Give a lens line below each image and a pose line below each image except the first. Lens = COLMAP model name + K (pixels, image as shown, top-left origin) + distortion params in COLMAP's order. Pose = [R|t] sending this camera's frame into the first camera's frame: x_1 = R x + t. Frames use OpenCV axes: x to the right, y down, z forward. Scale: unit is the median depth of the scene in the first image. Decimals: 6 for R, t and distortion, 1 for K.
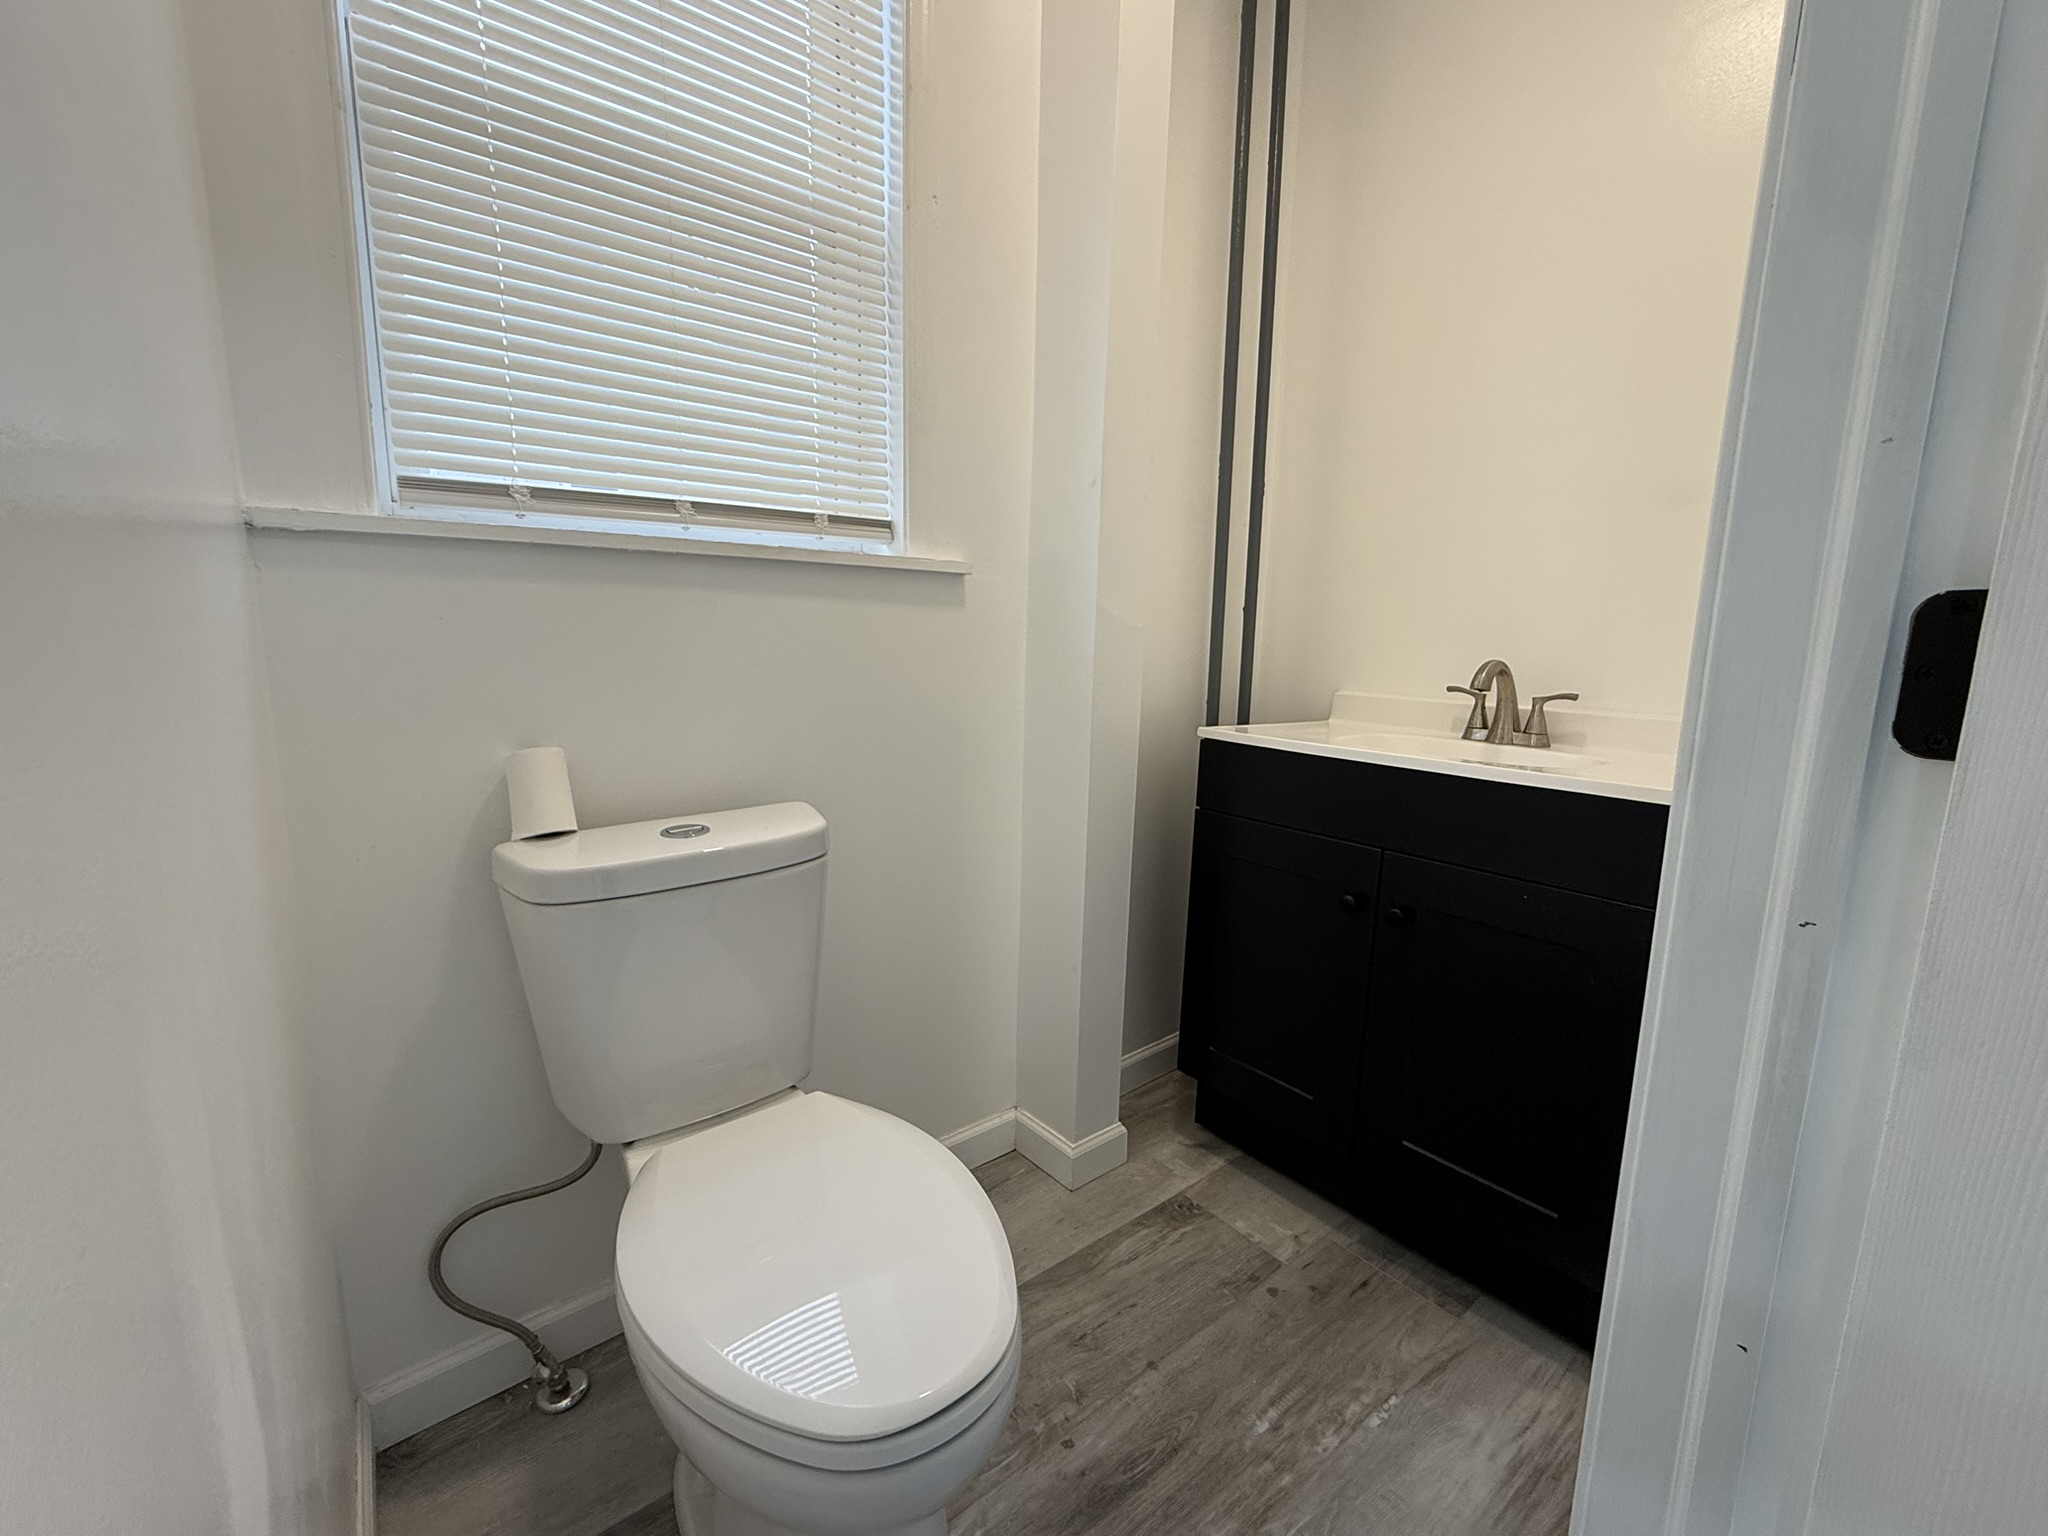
lens RADIAL K [[864.6, 0, 1032.3], [0, 864.6, 761.6], [0, 0, 1]] dist [0.000039, 0.000023]
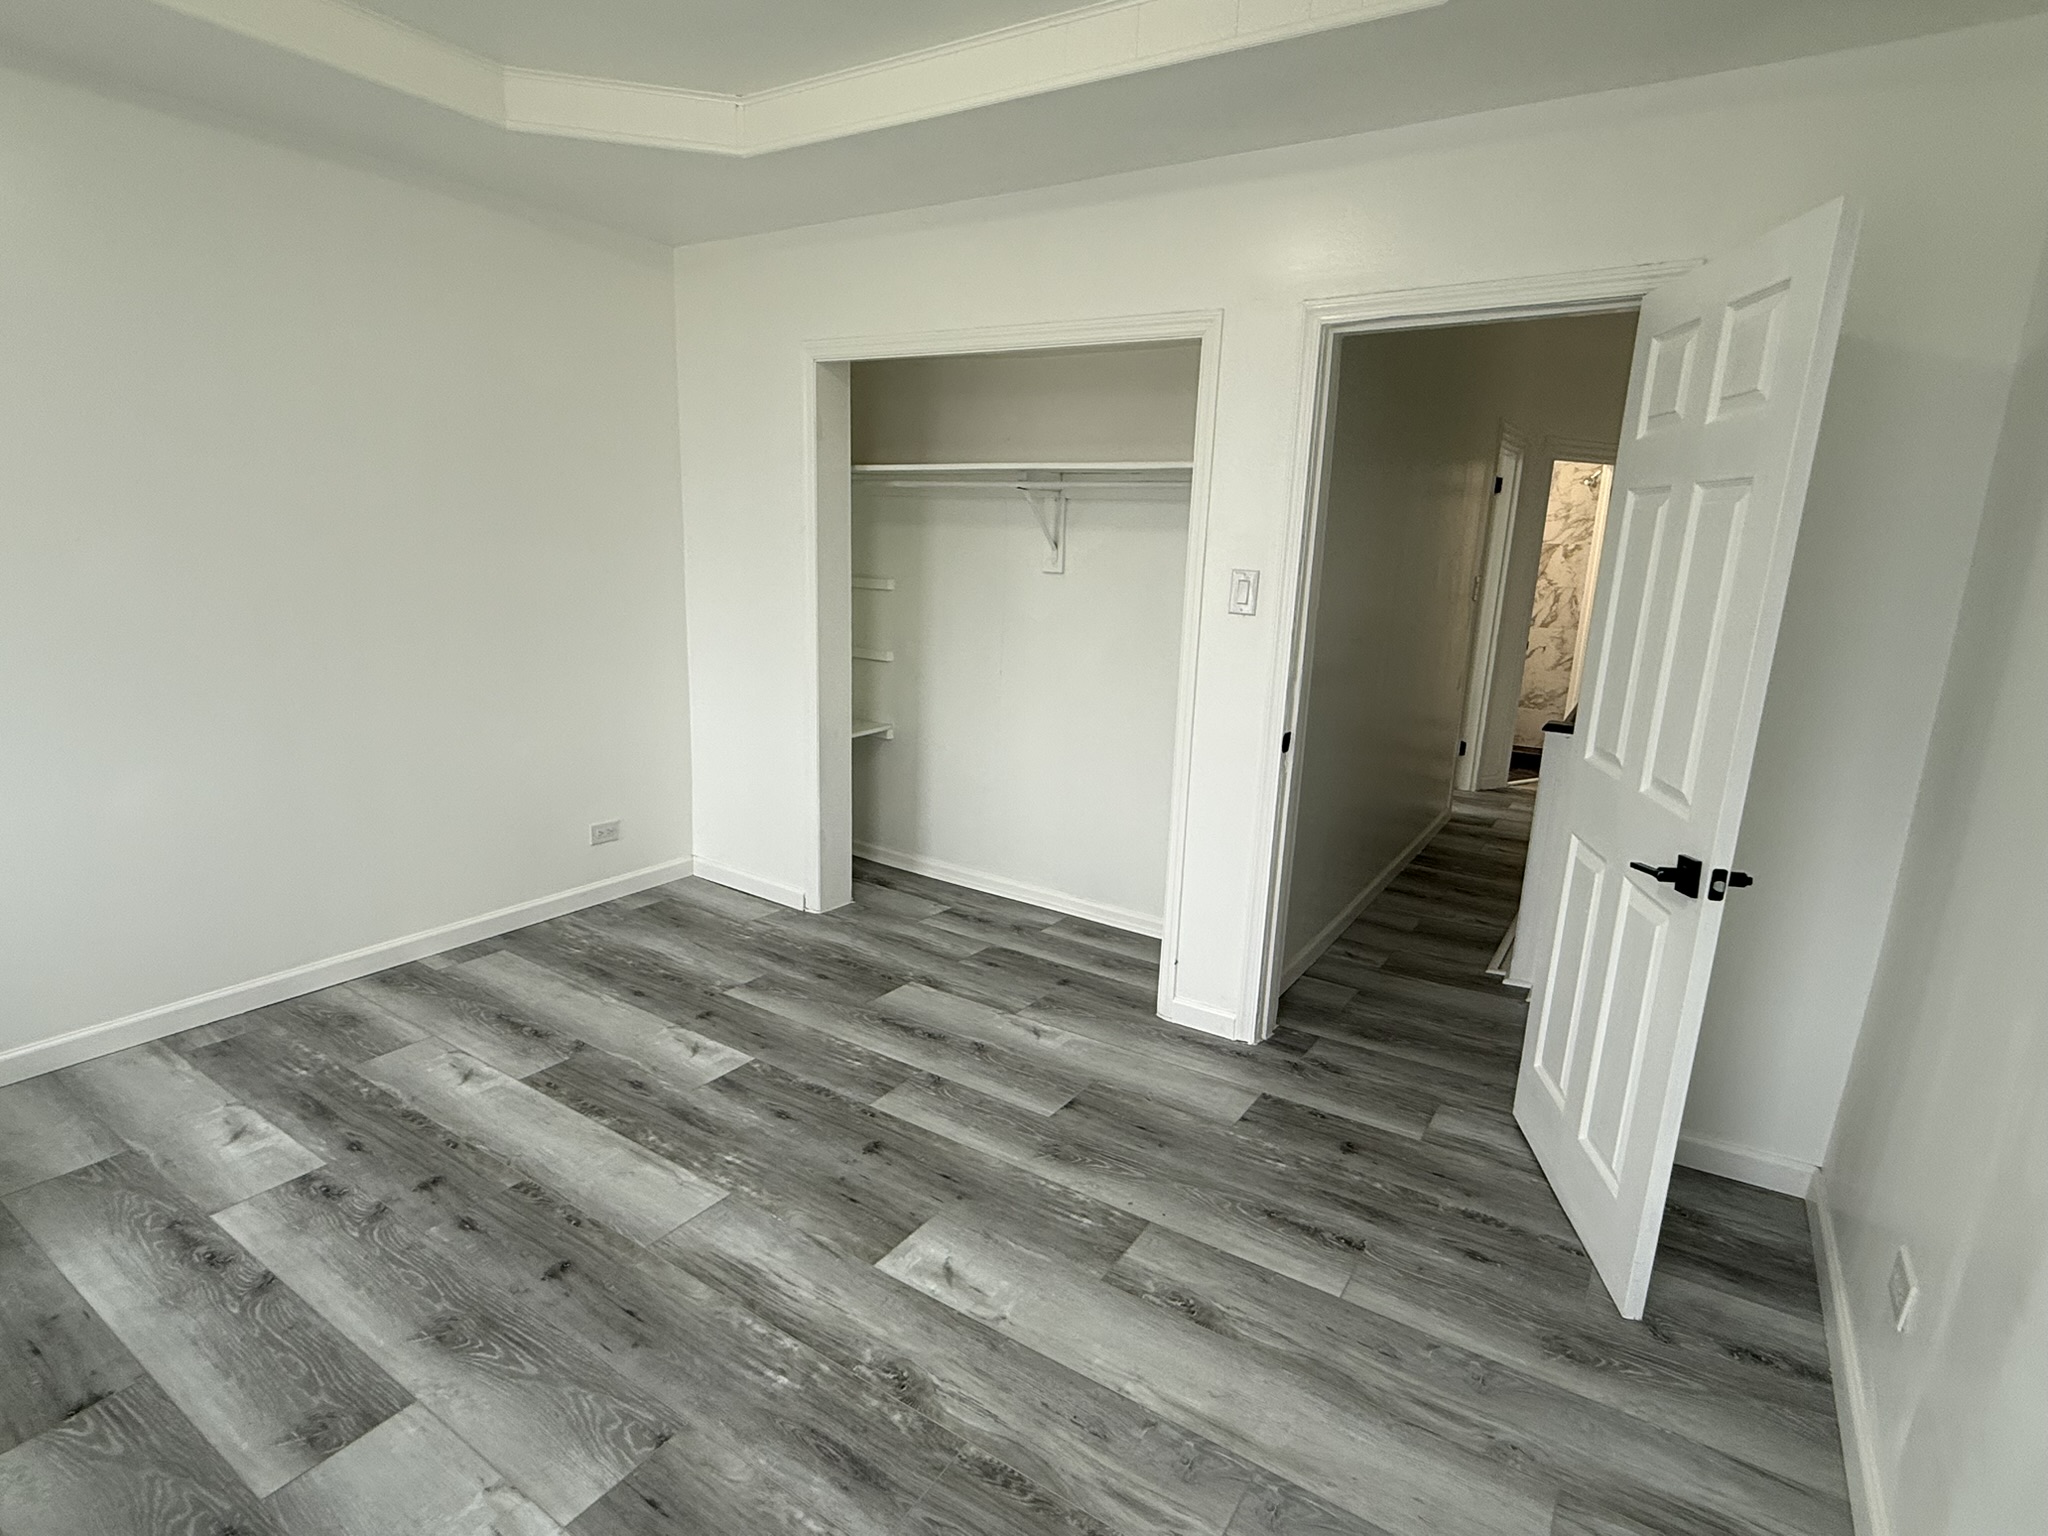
lens RADIAL K [[1052.4, 0, 1027.0], [0, 1052.4, 759.3], [0, 0, 1]] dist [0.000522, 0.000679]
pose [[-0.303560, -0.239953, 0.922103, -0.966309], [0.114601, 0.951549, 0.285343, -0.473580], [-0.945895, 0.192292, -0.261354, 0.790290]]
